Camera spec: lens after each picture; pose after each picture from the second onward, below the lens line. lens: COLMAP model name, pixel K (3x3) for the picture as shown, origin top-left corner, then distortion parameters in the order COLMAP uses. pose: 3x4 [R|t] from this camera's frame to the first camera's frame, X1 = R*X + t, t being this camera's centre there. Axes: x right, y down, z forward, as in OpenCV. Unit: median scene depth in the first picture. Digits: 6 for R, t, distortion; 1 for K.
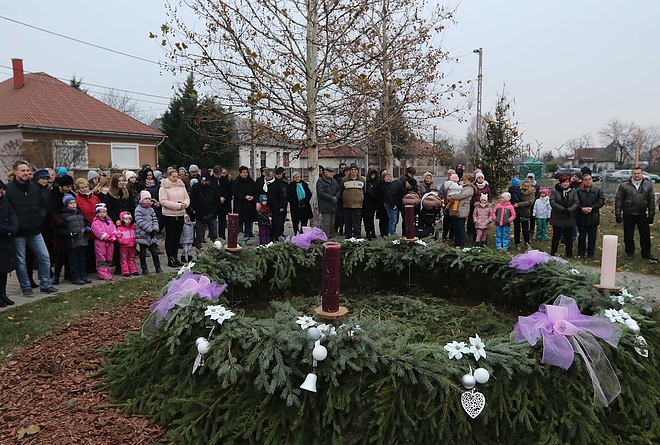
lens RADIAL K [[503.2, 0, 330.0], [0, 503.2, 222.5], [0, 0, 1]] dist [-0.059497, 0.000231]
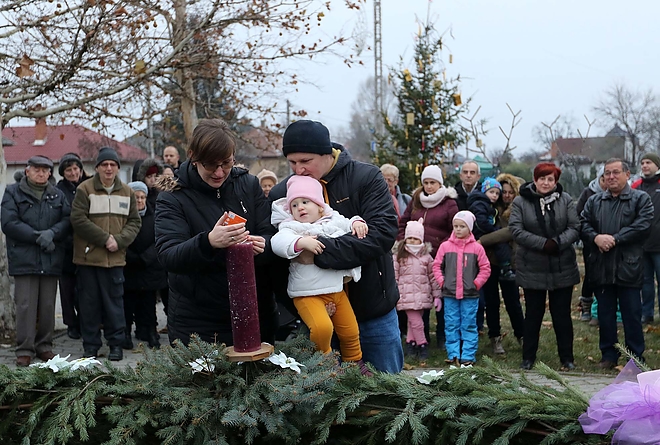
lens RADIAL K [[1000.5, 0, 330.0], [0, 1000.5, 222.5], [0, 0, 1]] dist [-0.007883, -0.011264]
pose [[0.970168, -0.031639, 0.240361, 0.016367], [0.049113, 0.996540, -0.067059, -0.000469], [-0.237408, 0.076863, 0.968364, 0.099954]]
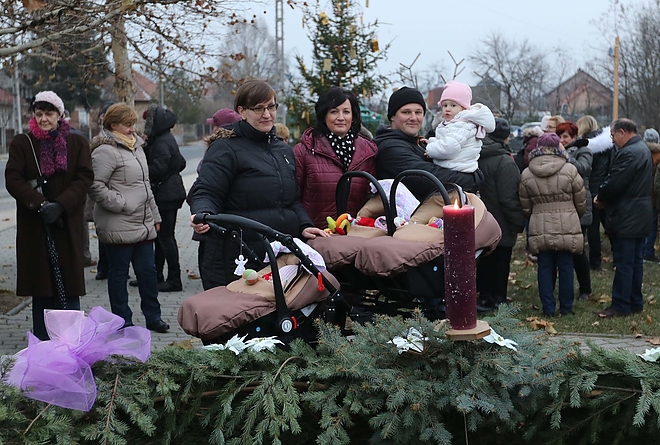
lens RADIAL K [[1033.2, 0, 330.0], [0, 1033.2, 222.5], [0, 0, 1]] dist [-0.004281, 0.020083]
pose [[0.928728, -0.041179, 0.368468, -0.027521], [0.048633, 0.998757, -0.010961, -0.005425], [-0.367558, 0.028099, 0.929576, 0.127076]]
